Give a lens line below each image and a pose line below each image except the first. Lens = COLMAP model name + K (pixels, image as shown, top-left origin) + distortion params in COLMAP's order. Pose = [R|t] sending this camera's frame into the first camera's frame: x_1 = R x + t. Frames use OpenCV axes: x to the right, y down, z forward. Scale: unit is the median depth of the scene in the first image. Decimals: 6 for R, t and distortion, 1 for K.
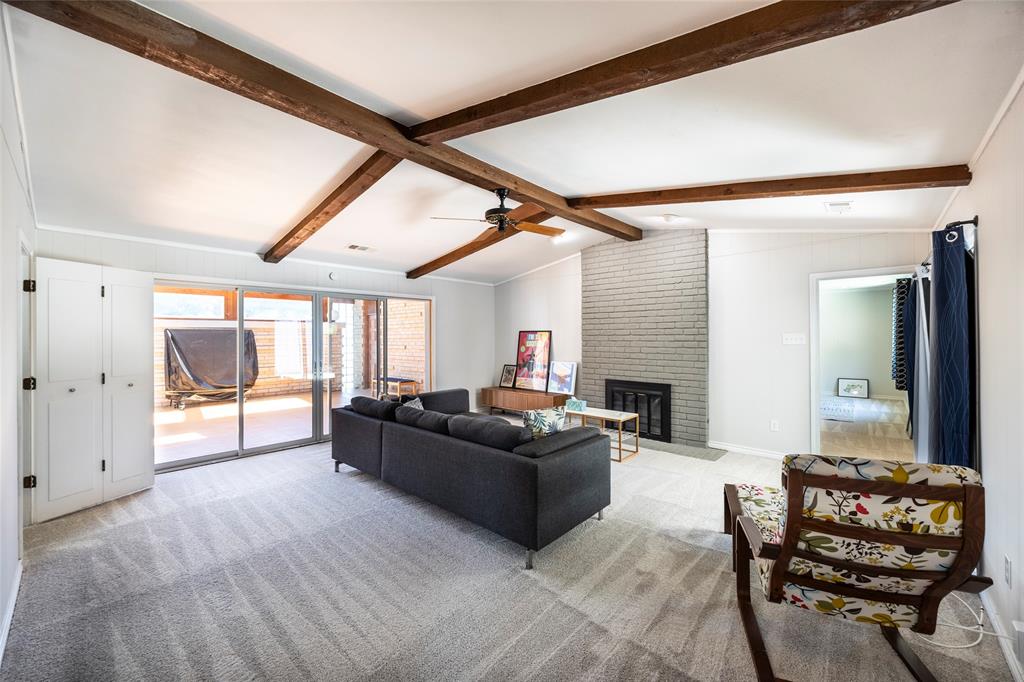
lens RADIAL K [[396.7, 0, 511.4], [0, 396.7, 338.6], [0, 0, 1]] dist [0.006883, 0.000134]
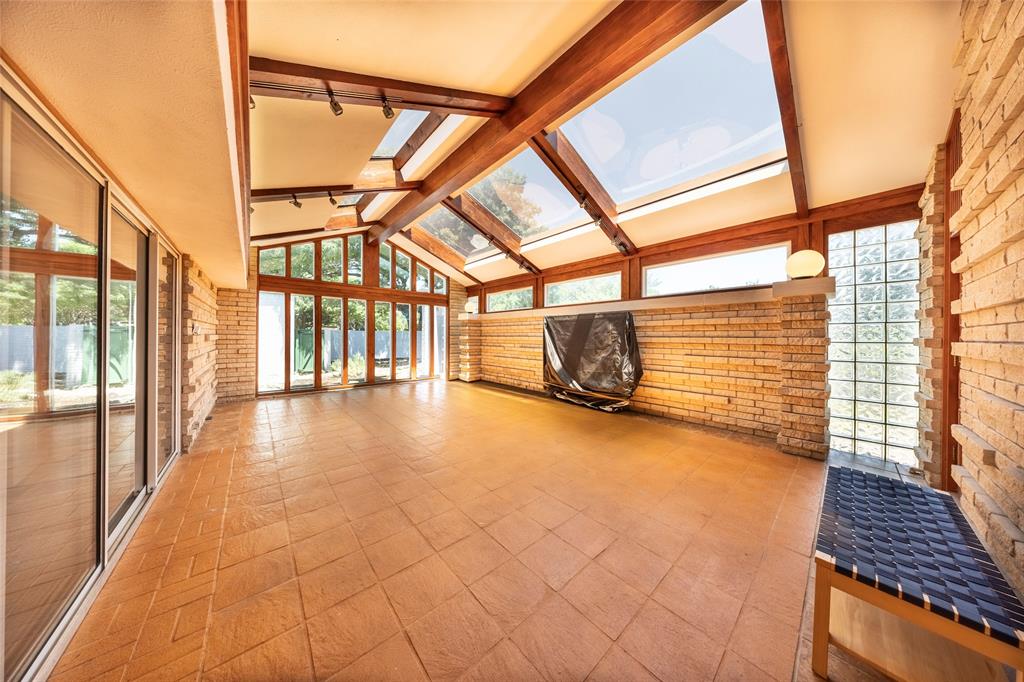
lens RADIAL K [[302.3, 0, 508.2], [0, 302.3, 333.3], [0, 0, 1]] dist [0.000582, 0.000349]
pose [[-0.102162, -0.001075, -0.994767, -0.196390], [-0.009441, 0.999955, -0.000111, 0.025059], [0.994723, 0.009381, -0.102167, 1.298614]]
